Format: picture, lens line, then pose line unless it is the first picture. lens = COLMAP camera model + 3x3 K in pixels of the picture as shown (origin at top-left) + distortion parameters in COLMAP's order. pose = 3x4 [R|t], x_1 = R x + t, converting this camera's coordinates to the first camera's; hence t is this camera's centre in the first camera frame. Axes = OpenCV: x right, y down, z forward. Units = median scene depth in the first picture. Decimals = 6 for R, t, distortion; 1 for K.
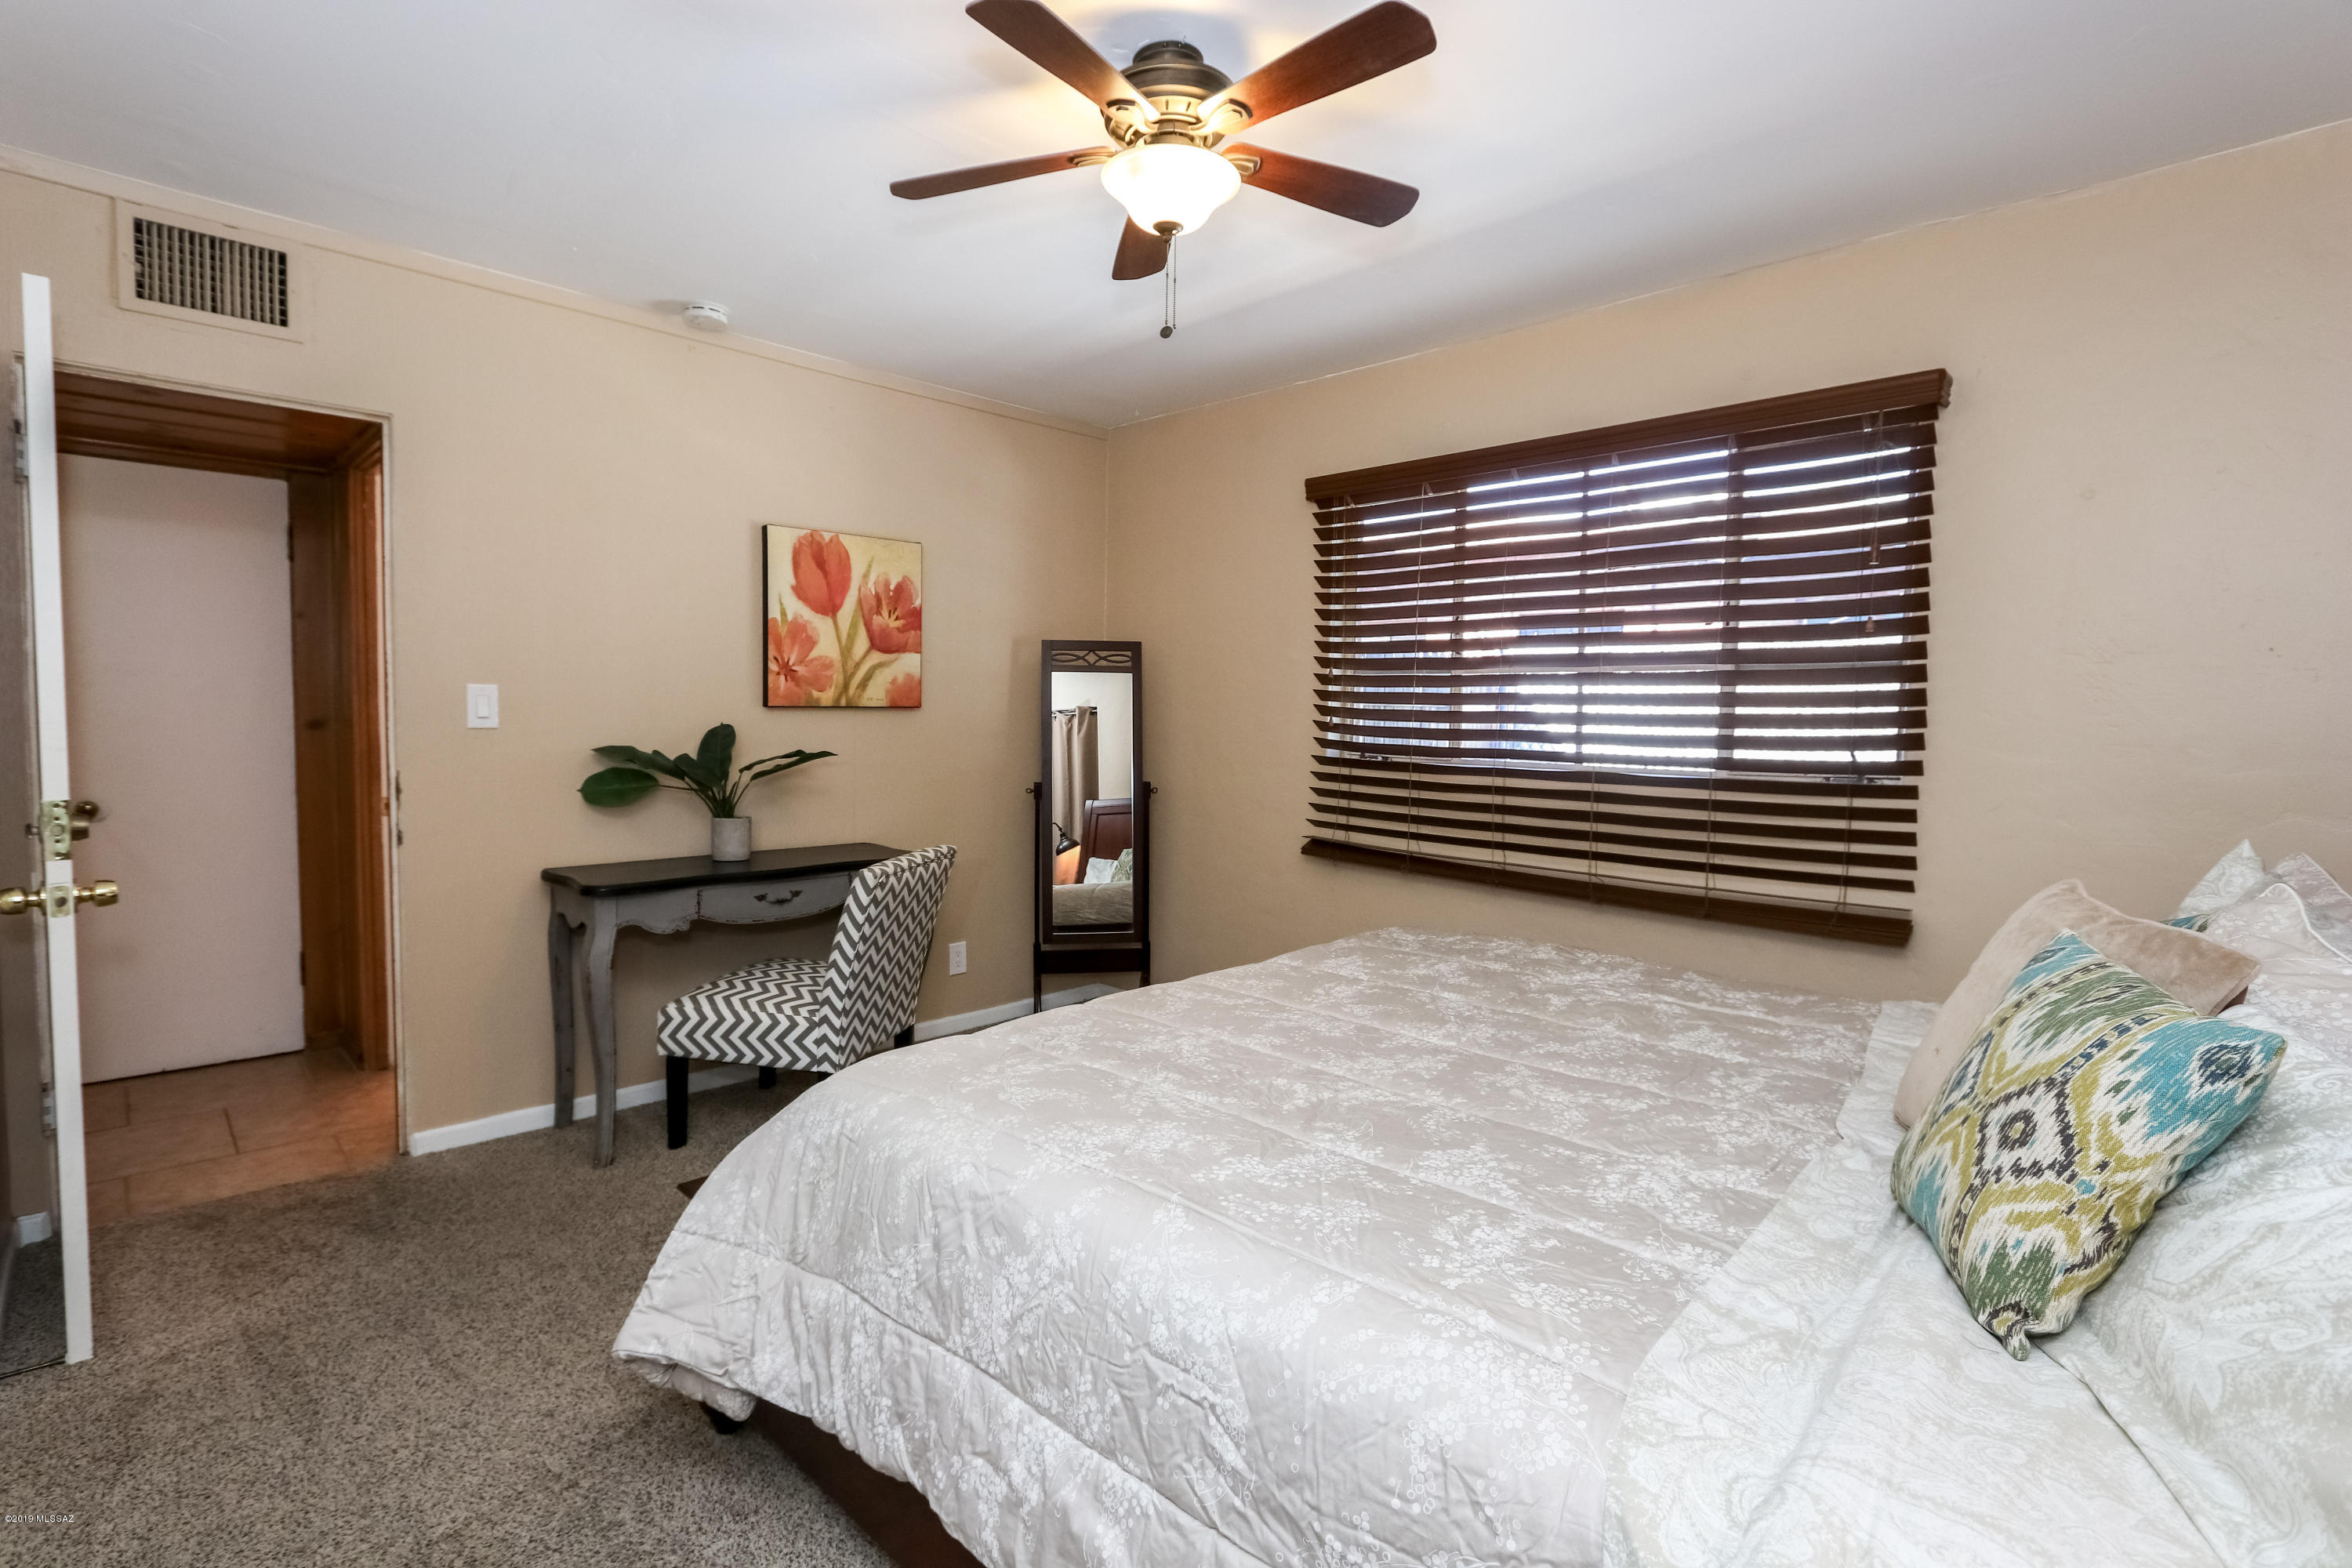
lens RADIAL K [[1092.1, 0, 1135.6], [0, 1092.1, 775.6], [0, 0, 1]] dist [-0.018348, 0.003845]
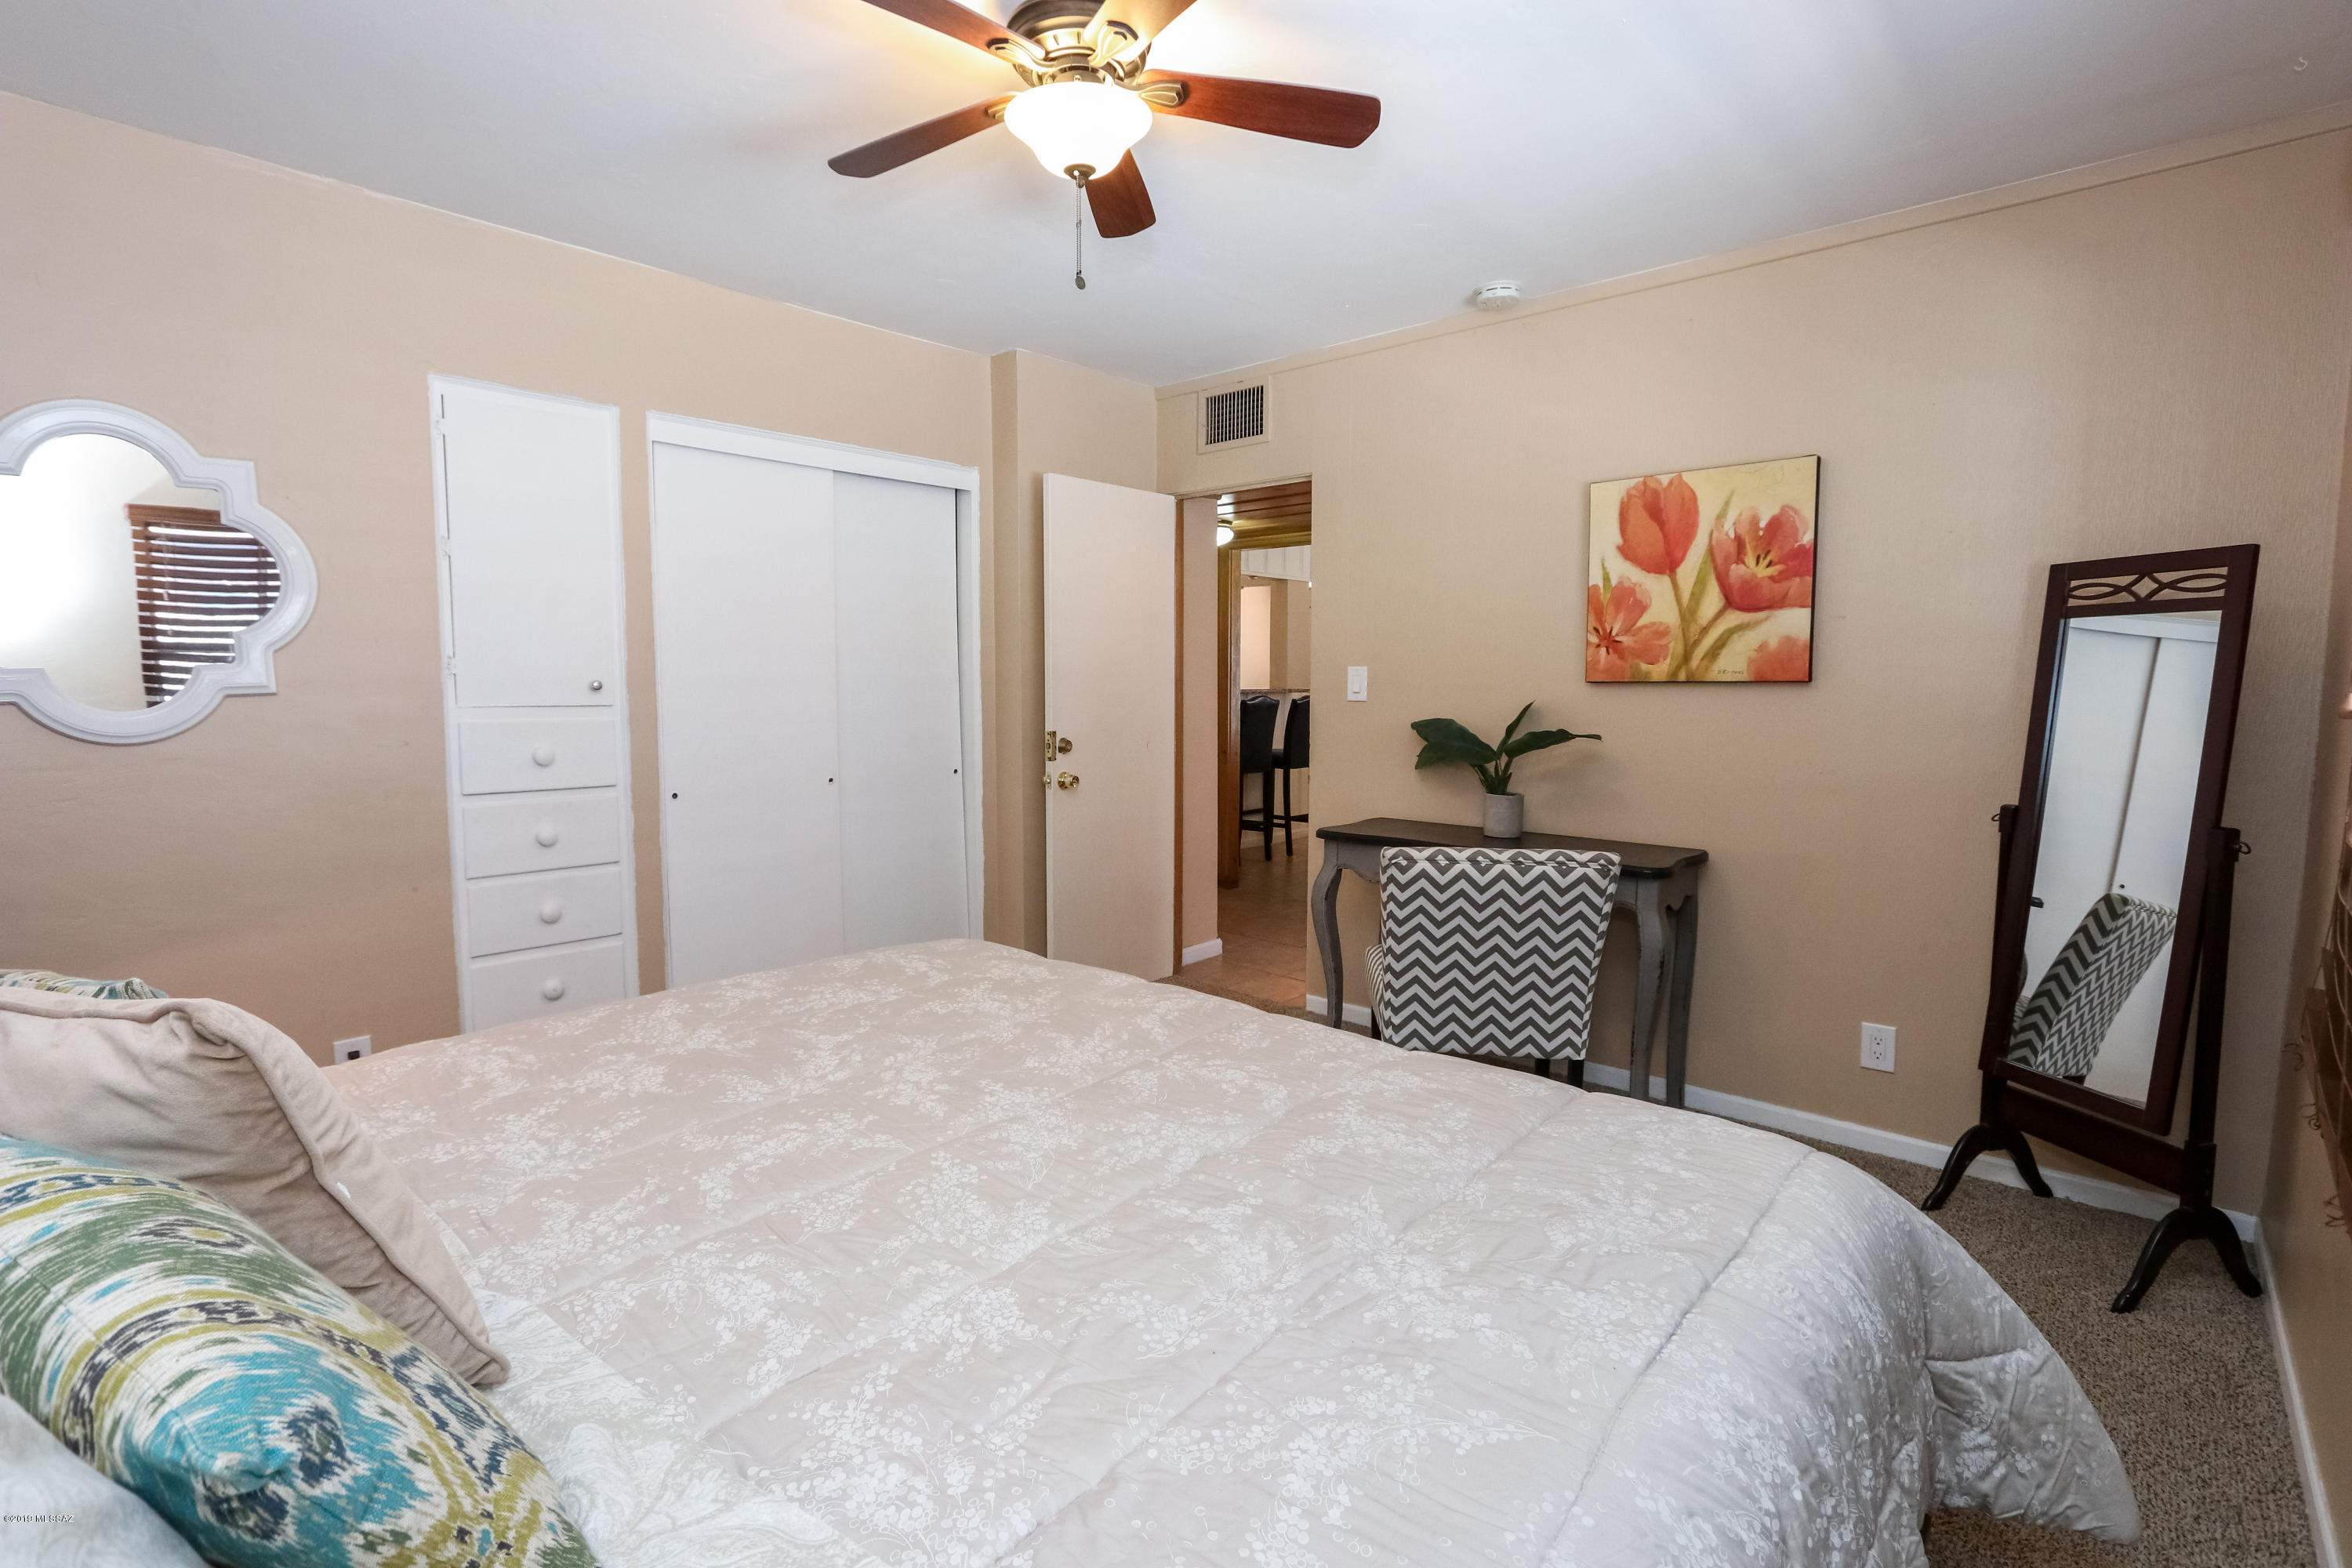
lens RADIAL K [[1092.1, 0, 1135.6], [0, 1092.1, 775.6], [0, 0, 1]] dist [-0.018348, 0.003845]
pose [[0.035838, 0.075897, -0.996471, 0.552883], [-0.060077, 0.995472, 0.073660, -0.028578], [0.997550, 0.057225, 0.040236, 0.566506]]
